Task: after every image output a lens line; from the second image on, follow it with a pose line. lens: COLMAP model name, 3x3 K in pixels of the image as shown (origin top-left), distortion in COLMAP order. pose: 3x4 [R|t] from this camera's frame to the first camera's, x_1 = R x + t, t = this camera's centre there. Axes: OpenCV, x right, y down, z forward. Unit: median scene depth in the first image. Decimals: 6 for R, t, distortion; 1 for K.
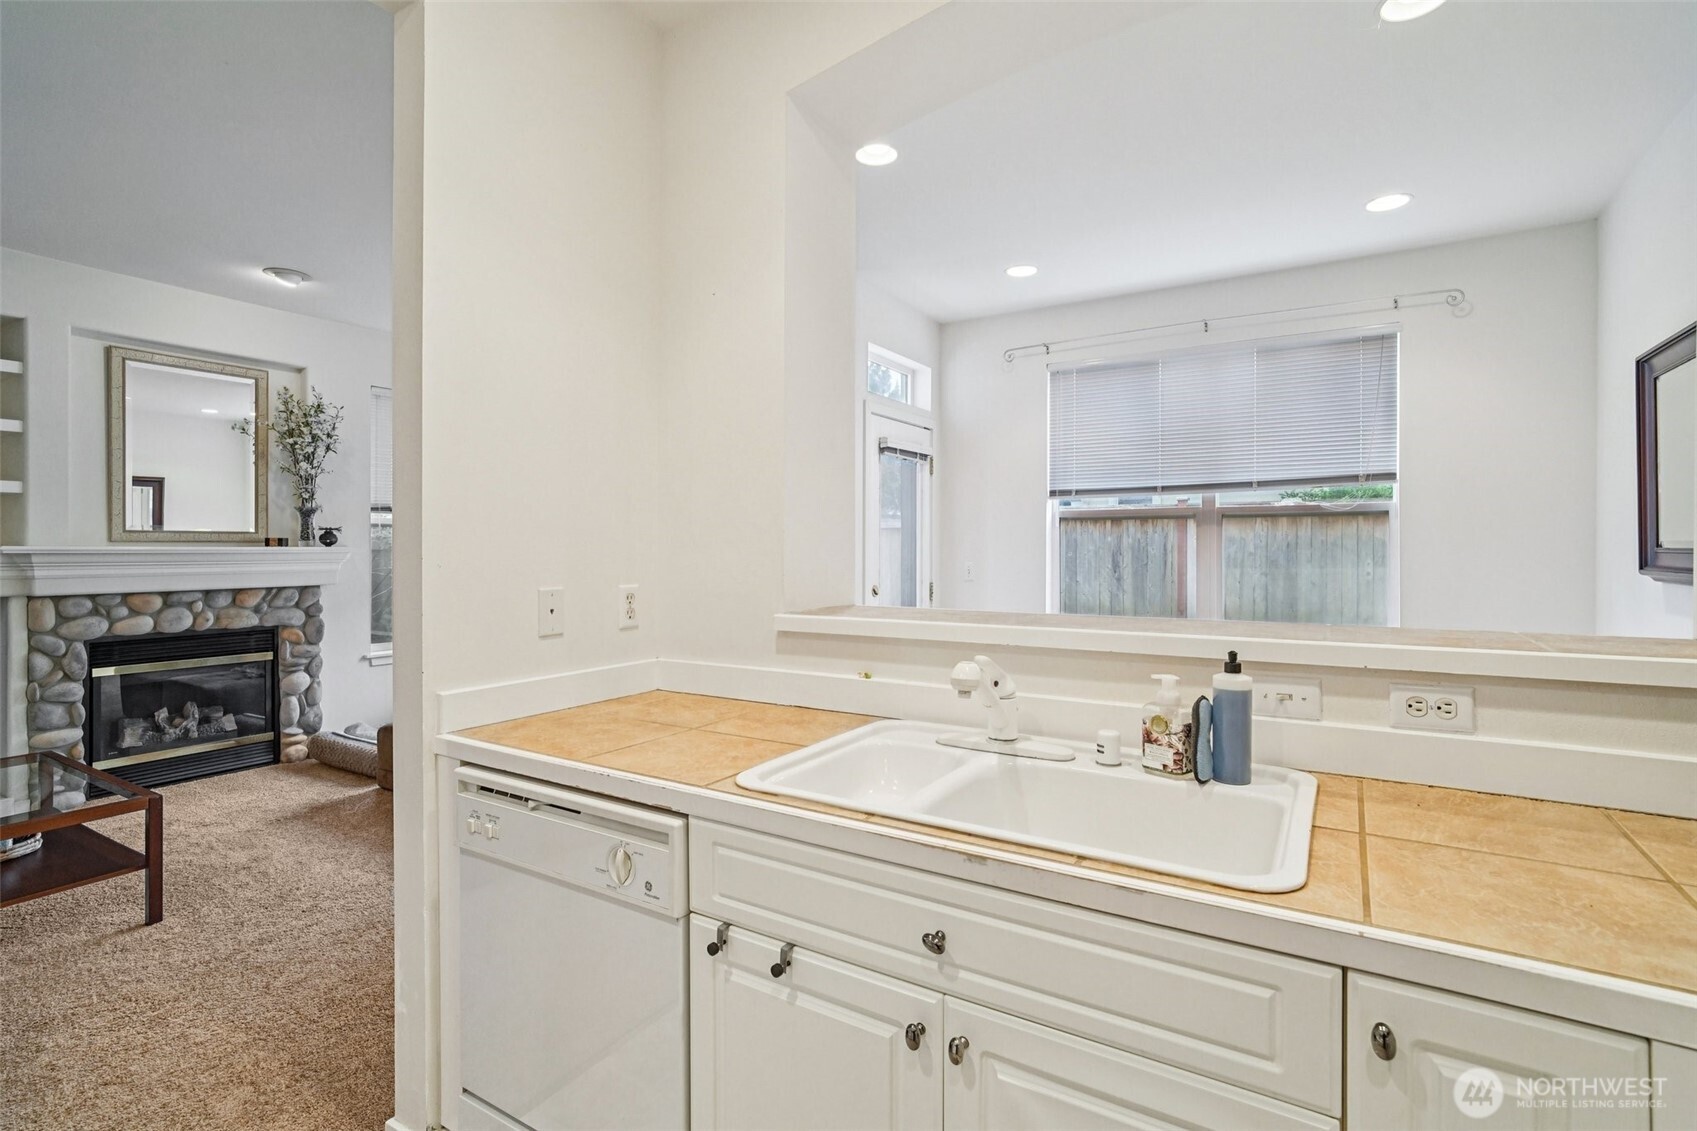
lens RADIAL K [[794.1, 0, 853.8], [0, 794.1, 548.6], [0, 0, 1]] dist [0.004380, -0.000206]
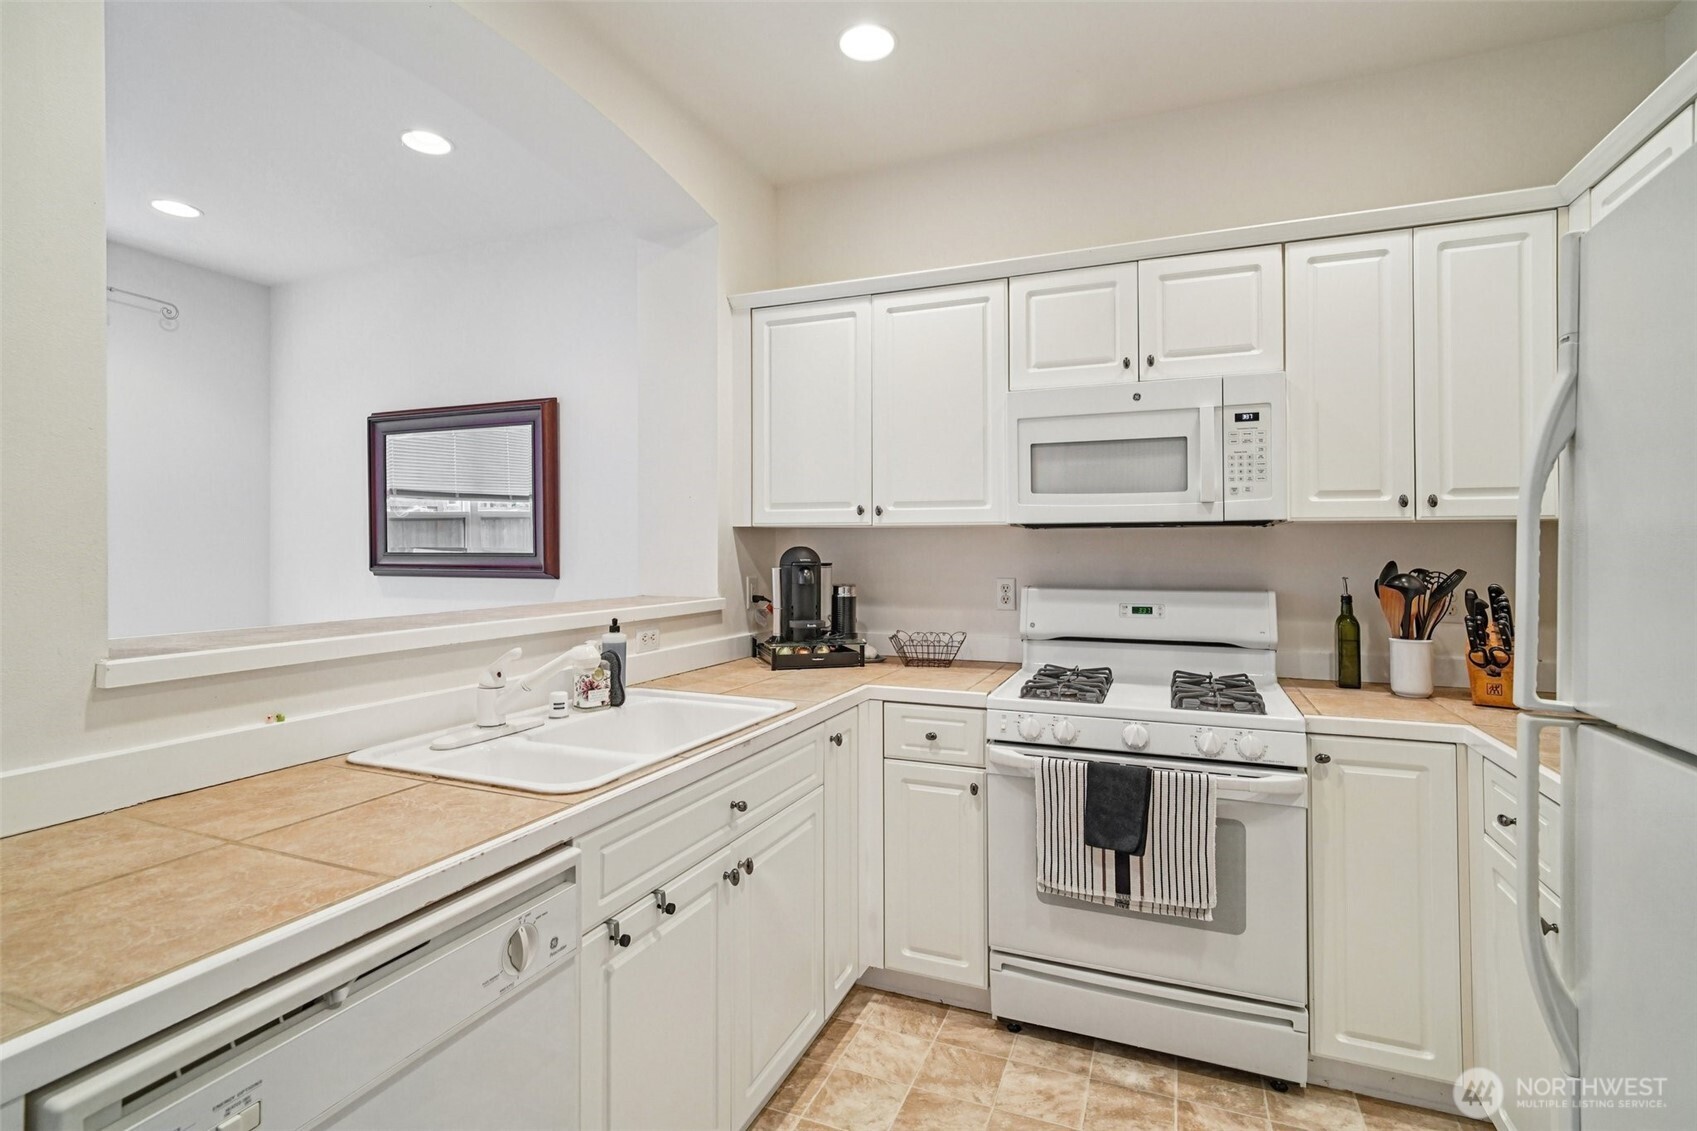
lens RADIAL K [[794.1, 0, 852.8], [0, 794.1, 562.9], [0, 0, 1]] dist [0.004380, -0.000206]
pose [[-0.157248, -0.008773, 0.987520, -1.104519], [0.003286, 0.999950, 0.009407, 0.009105], [-0.987554, 0.004725, -0.157211, 0.783259]]
